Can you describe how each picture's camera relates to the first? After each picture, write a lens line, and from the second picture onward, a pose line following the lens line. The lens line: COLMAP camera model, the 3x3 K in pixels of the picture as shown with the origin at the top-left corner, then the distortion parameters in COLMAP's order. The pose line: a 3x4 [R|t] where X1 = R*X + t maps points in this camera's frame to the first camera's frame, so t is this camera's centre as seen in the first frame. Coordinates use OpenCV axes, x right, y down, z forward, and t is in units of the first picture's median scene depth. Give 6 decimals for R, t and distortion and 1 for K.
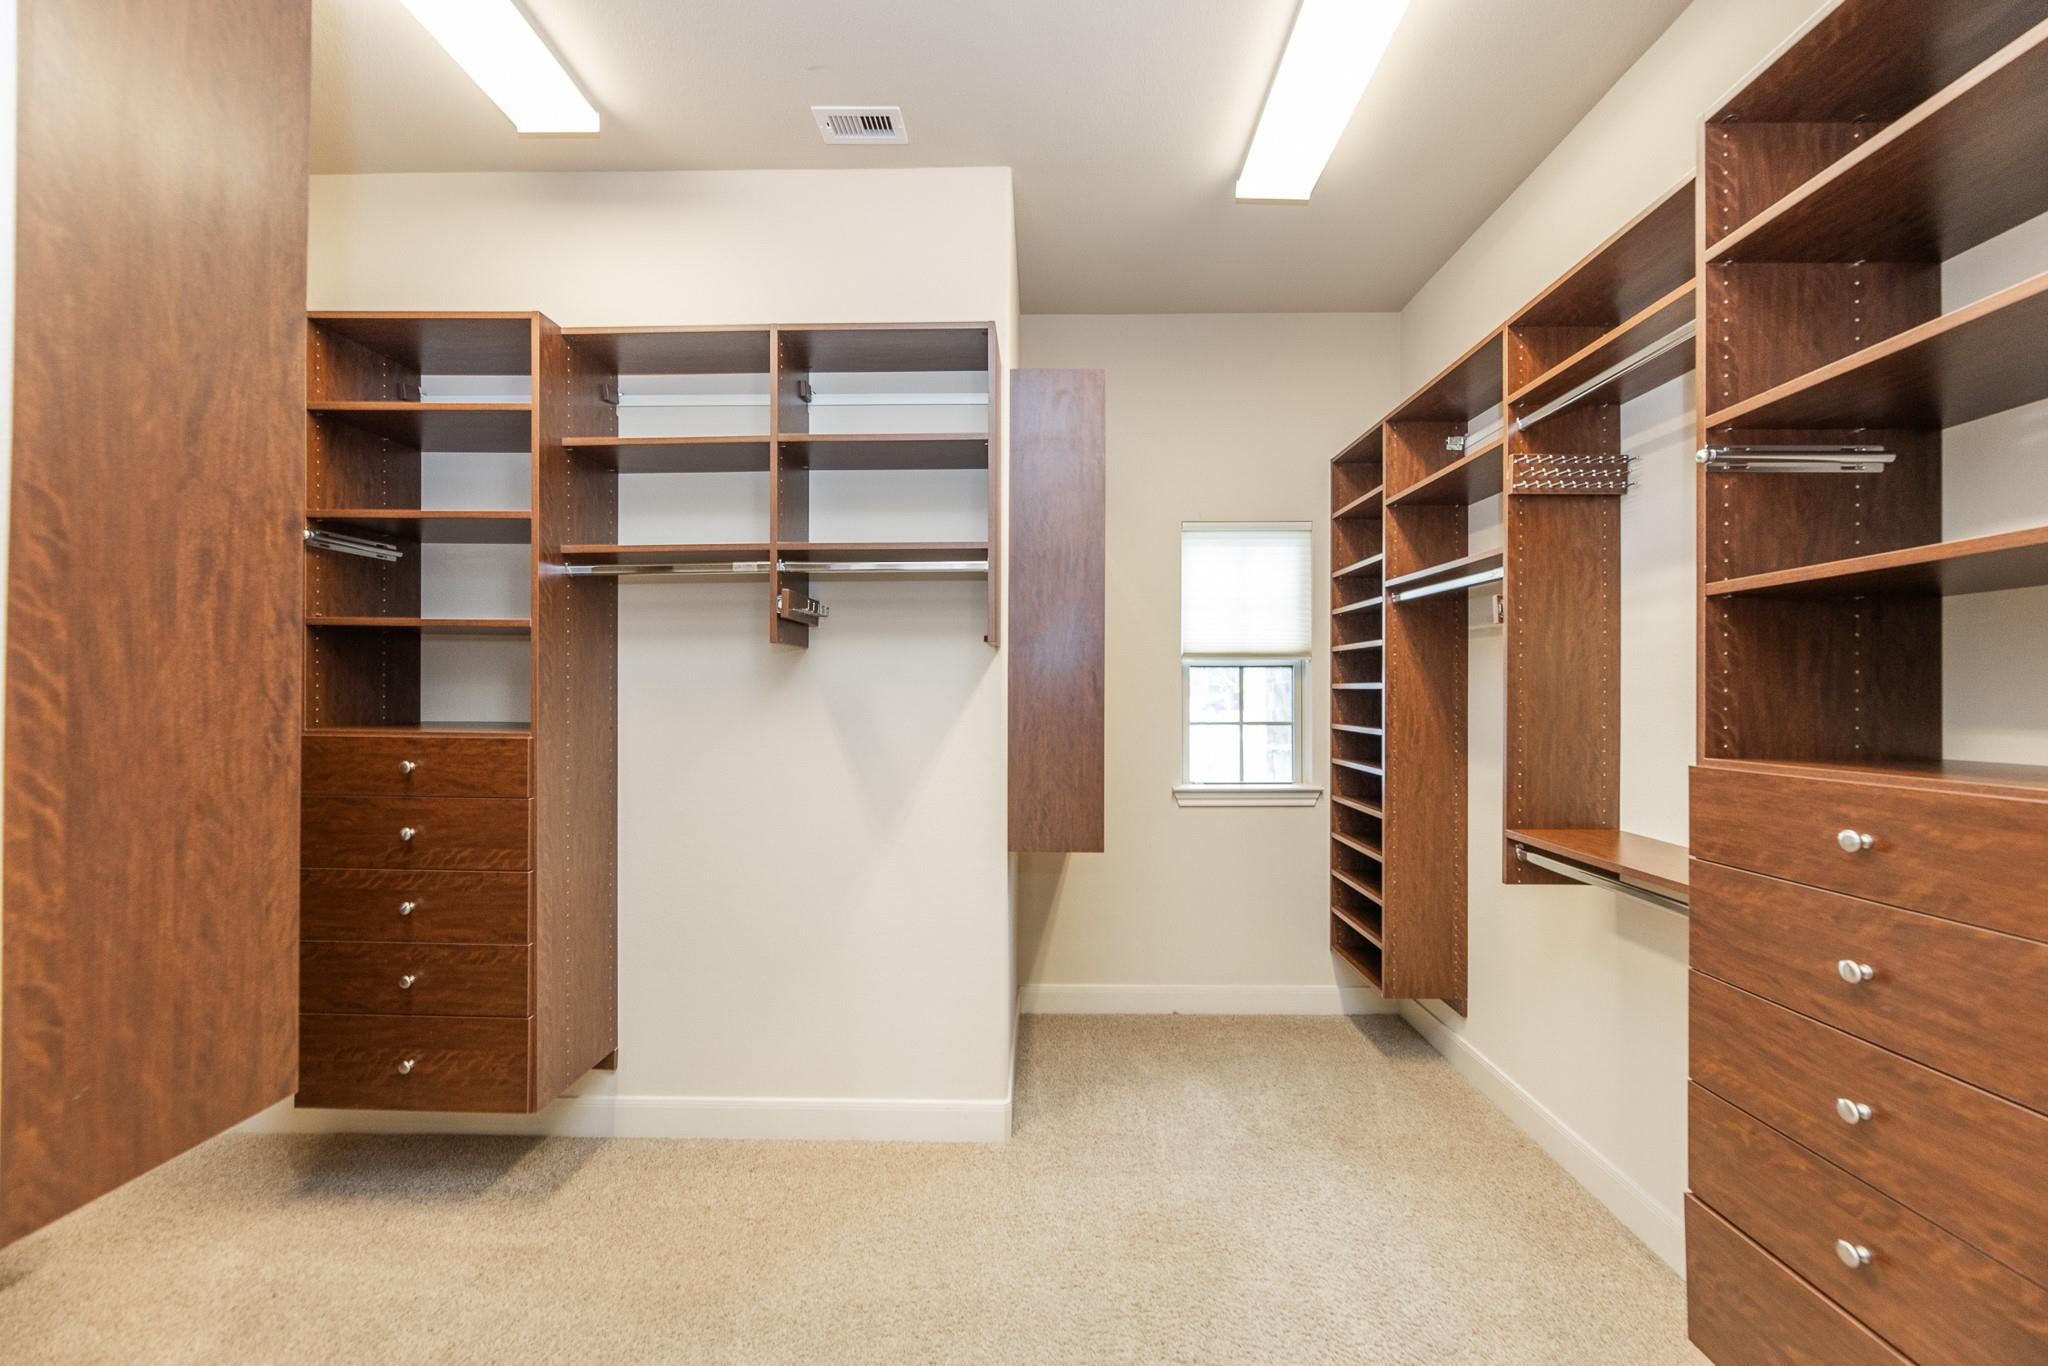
lens RADIAL K [[826.2, 0, 1038.0], [0, 826.2, 681.5], [0, 0, 1]] dist [-0.002499, -0.000355]
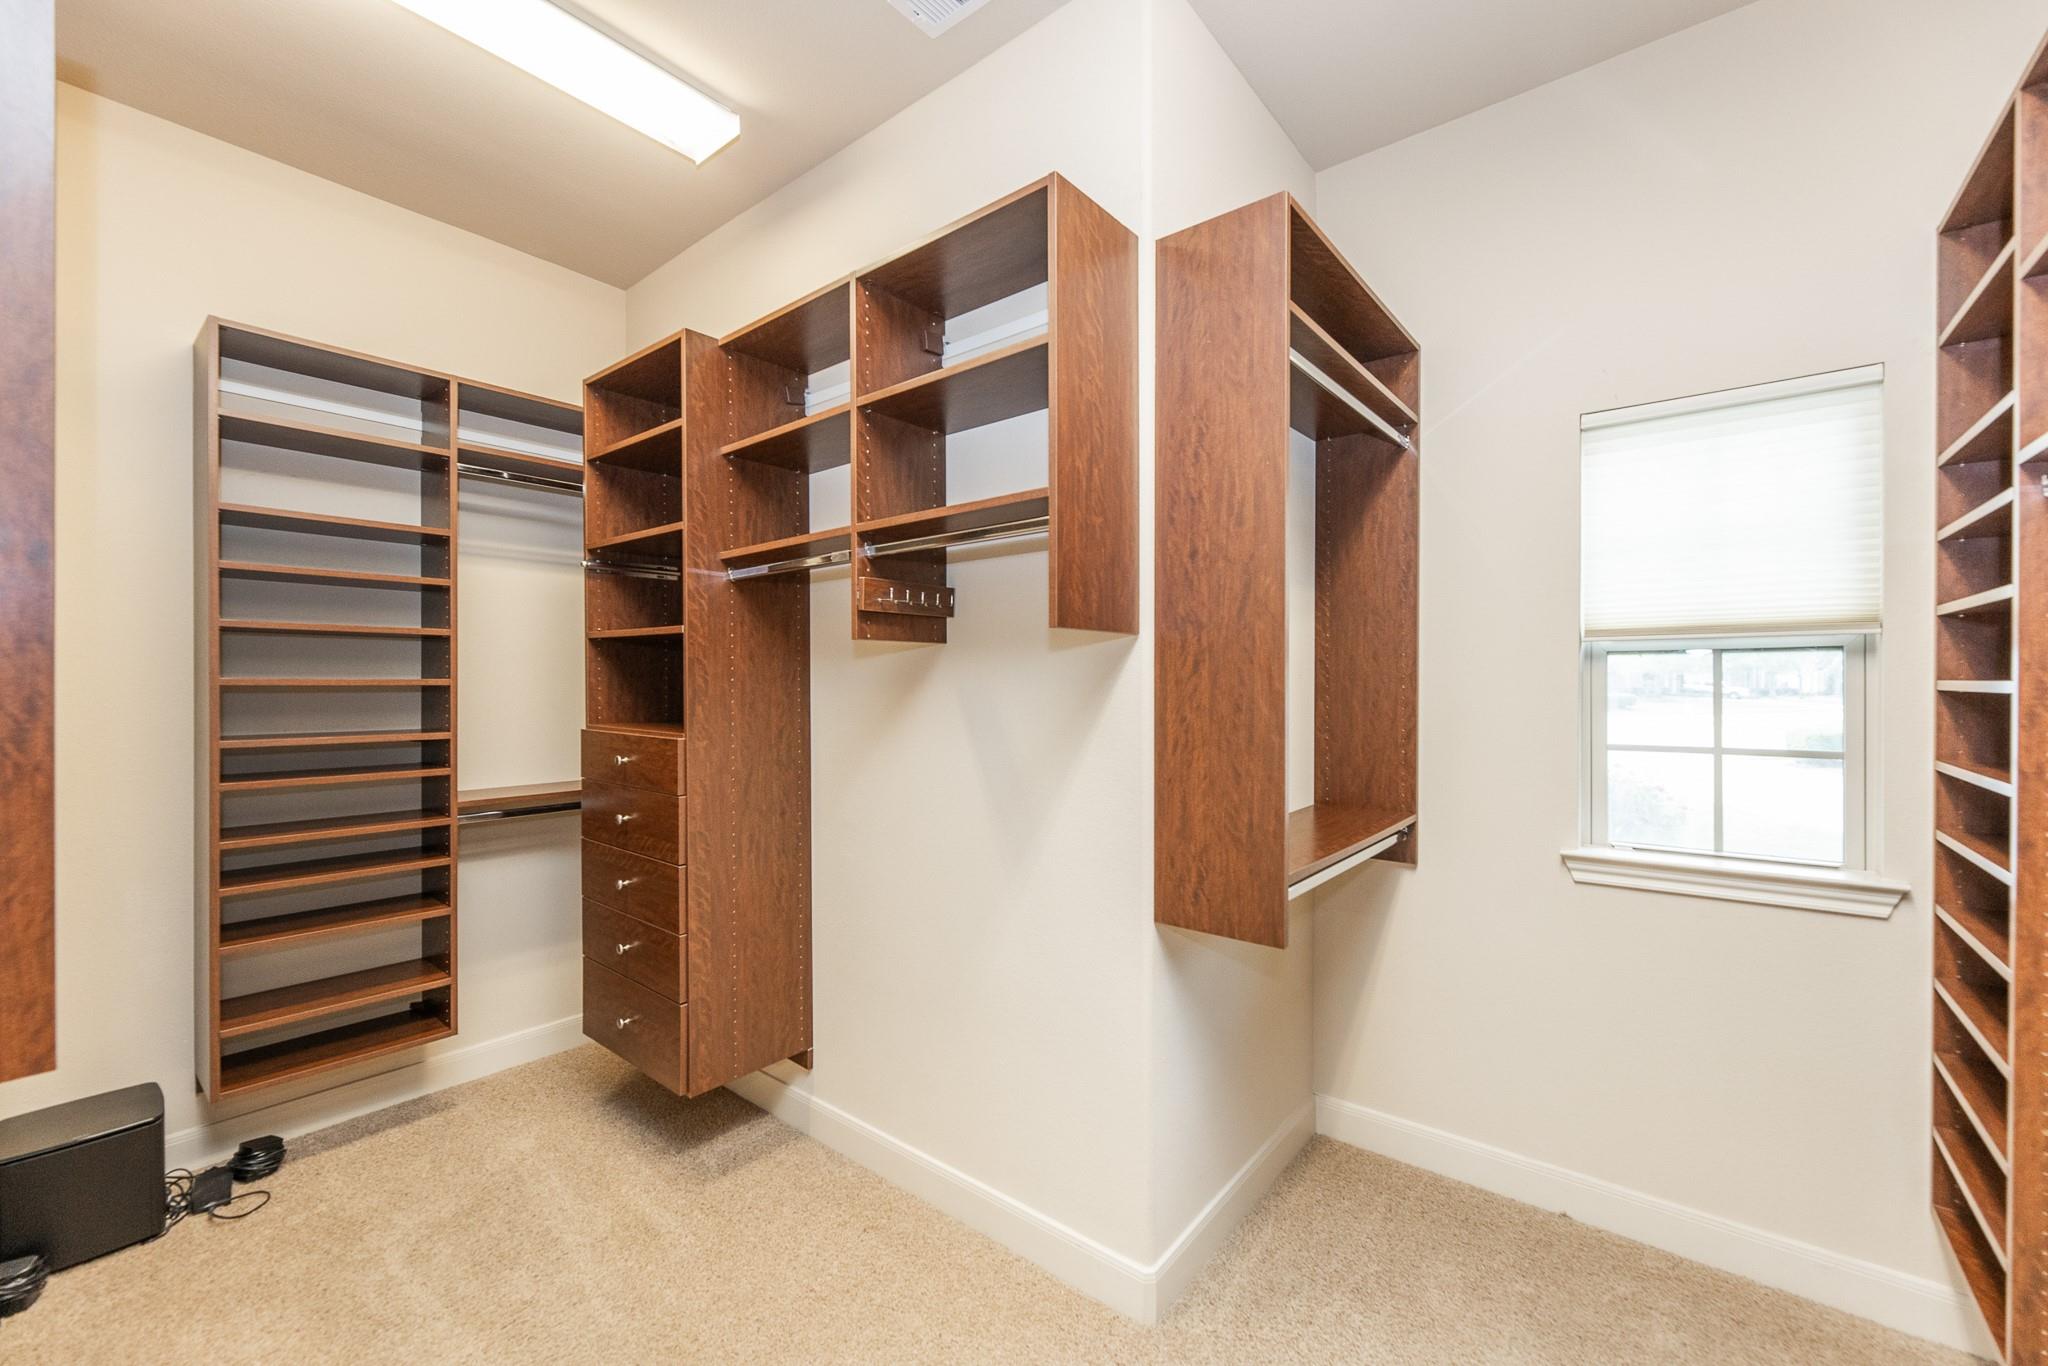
lens RADIAL K [[826.2, 0, 1038.0], [0, 826.2, 681.5], [0, 0, 1]] dist [-0.002499, -0.000355]
pose [[0.788286, -0.002905, -0.615302, 0.322942], [0.008588, 0.999943, 0.006281, -0.005982], [0.615249, -0.010235, 0.788266, 0.379292]]
